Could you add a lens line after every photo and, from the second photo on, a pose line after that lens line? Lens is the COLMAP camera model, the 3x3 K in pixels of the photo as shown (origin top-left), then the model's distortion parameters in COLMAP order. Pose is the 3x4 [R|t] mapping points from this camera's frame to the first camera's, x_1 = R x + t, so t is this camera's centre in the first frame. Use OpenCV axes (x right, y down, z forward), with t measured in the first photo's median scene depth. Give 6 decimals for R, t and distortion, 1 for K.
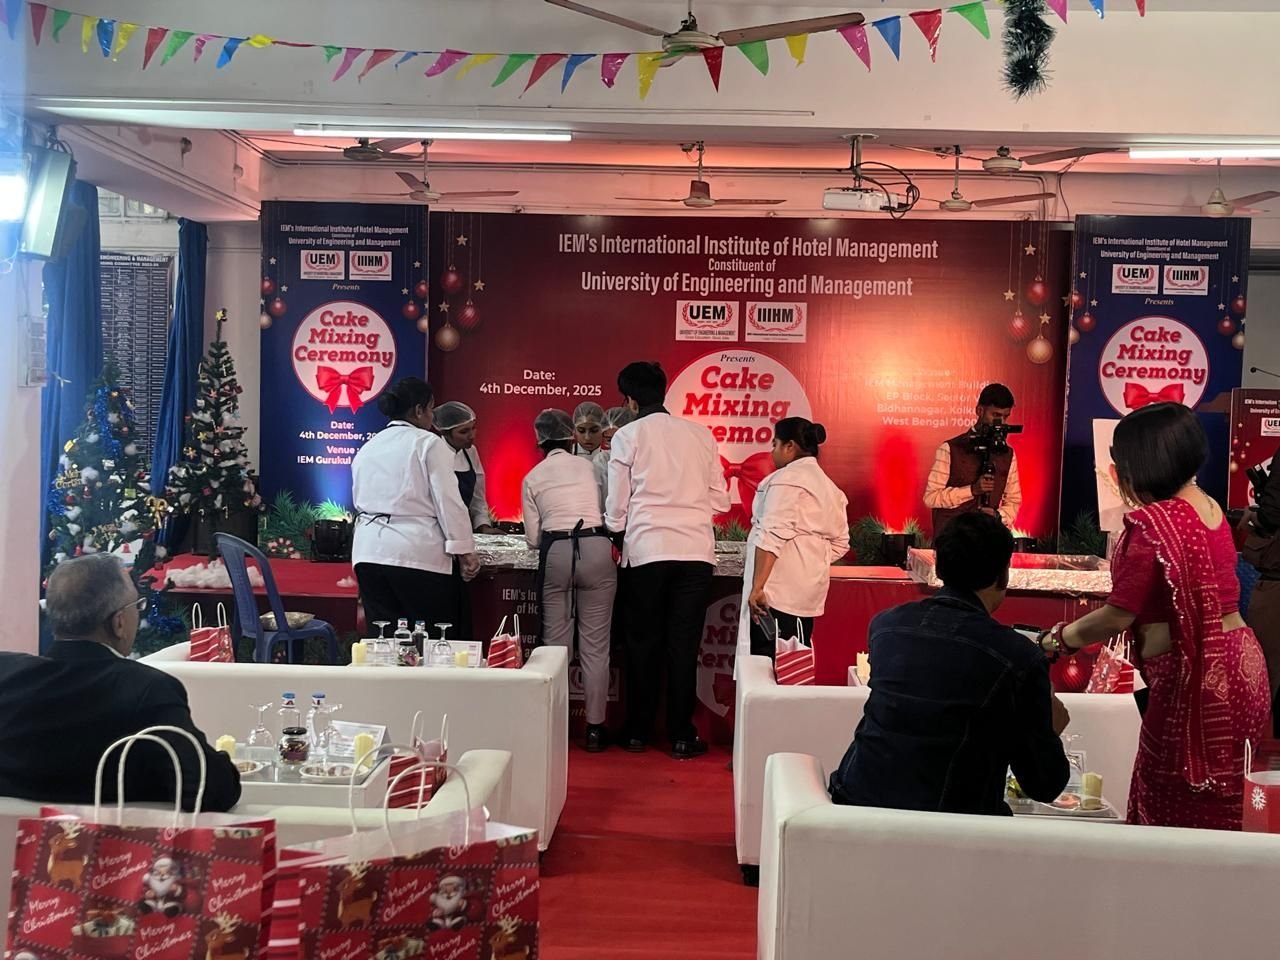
lens RADIAL K [[1011.2, 0, 640.0], [0, 1011.2, 480.0], [0, 0, 1]] dist [-0.000465, -0.000330]
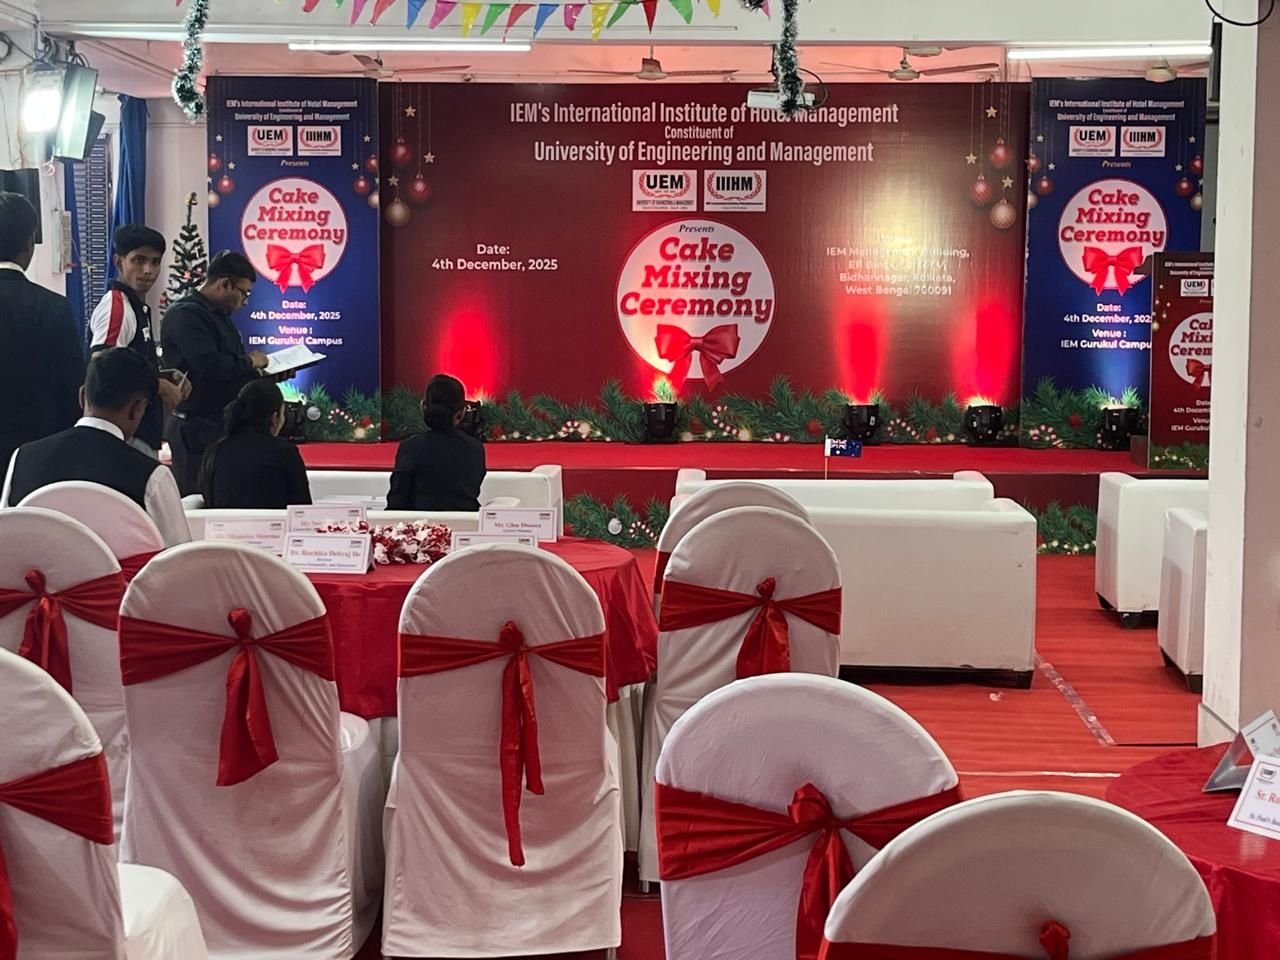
lens RADIAL K [[1858.2, 0, 640.0], [0, 1858.2, 480.0], [0, 0, 1]] dist [0.029910, 0.029327]
pose [[0.999716, -0.020255, 0.012581, 0.014668], [0.019794, 0.999165, 0.035737, 0.057268], [-0.013295, -0.035477, 0.999282, -0.807300]]
